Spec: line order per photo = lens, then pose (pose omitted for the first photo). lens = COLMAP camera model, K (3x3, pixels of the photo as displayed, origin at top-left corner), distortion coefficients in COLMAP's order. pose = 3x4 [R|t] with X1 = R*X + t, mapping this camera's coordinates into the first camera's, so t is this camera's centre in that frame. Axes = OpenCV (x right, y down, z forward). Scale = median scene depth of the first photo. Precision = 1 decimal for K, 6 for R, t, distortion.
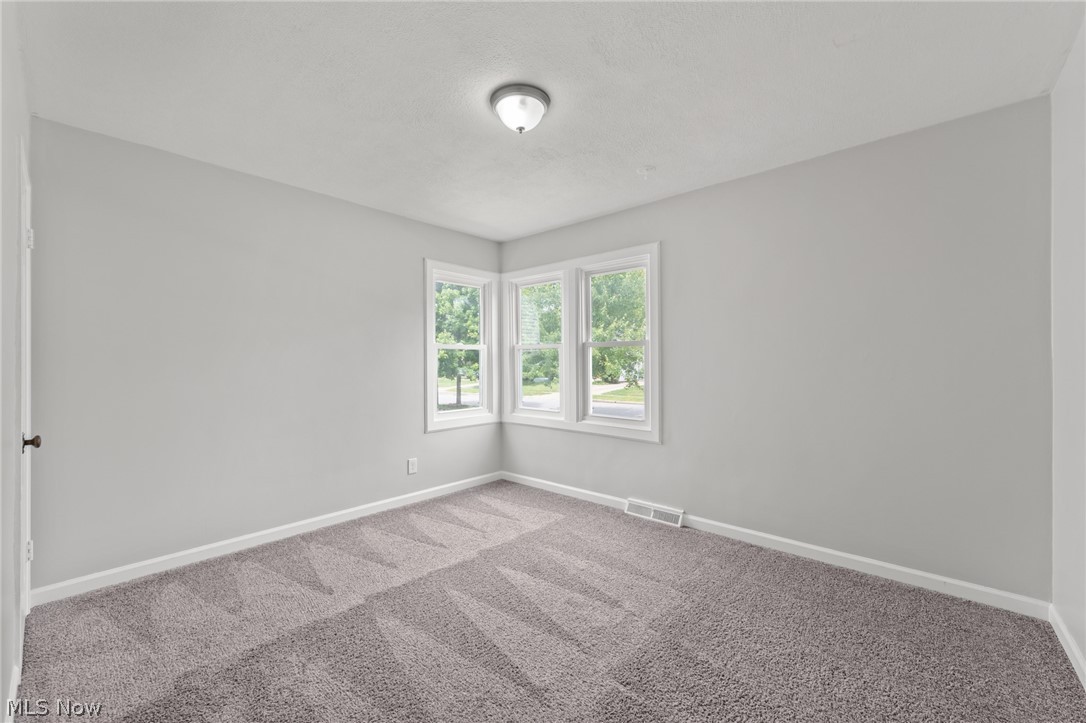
lens RADIAL K [[434.6, 0, 543.2], [0, 434.6, 362.2], [0, 0, 1]] dist [-0.000390, -0.000082]
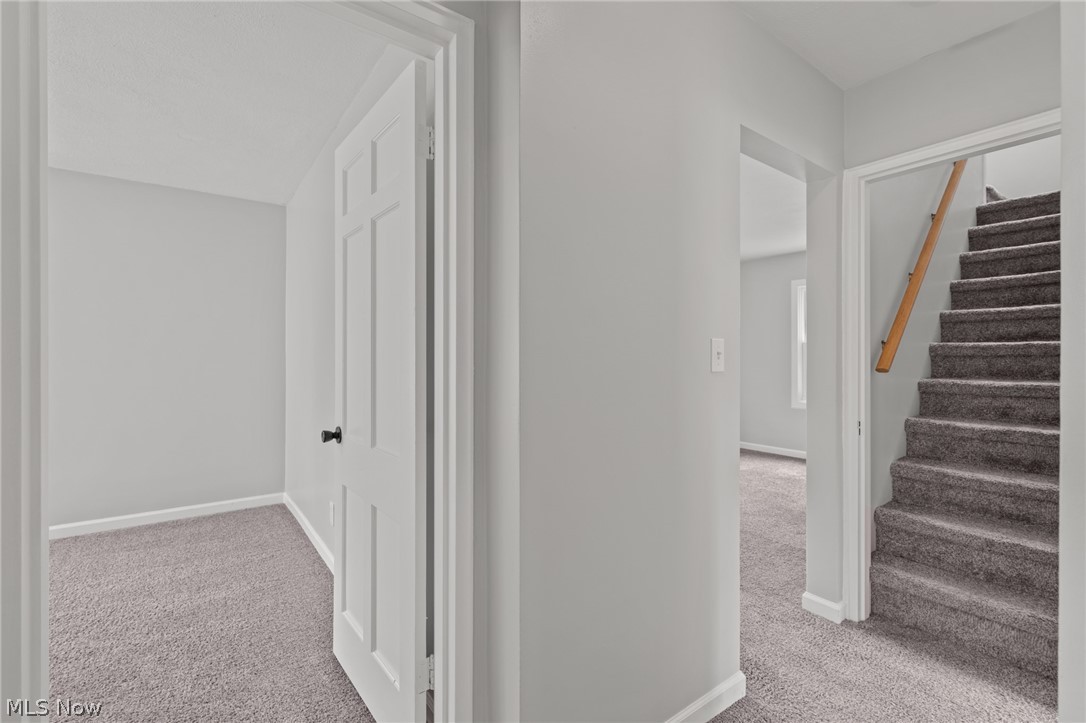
lens RADIAL K [[488.3, 0, 543.3], [0, 488.3, 358.5], [0, 0, 1]] dist [0.000074, 0.000011]
pose [[0.211366, -0.002379, 0.977404, -0.509452], [-0.000334, 0.999997, 0.002507, 0.005349], [-0.977407, -0.000856, 0.211365, -0.416041]]
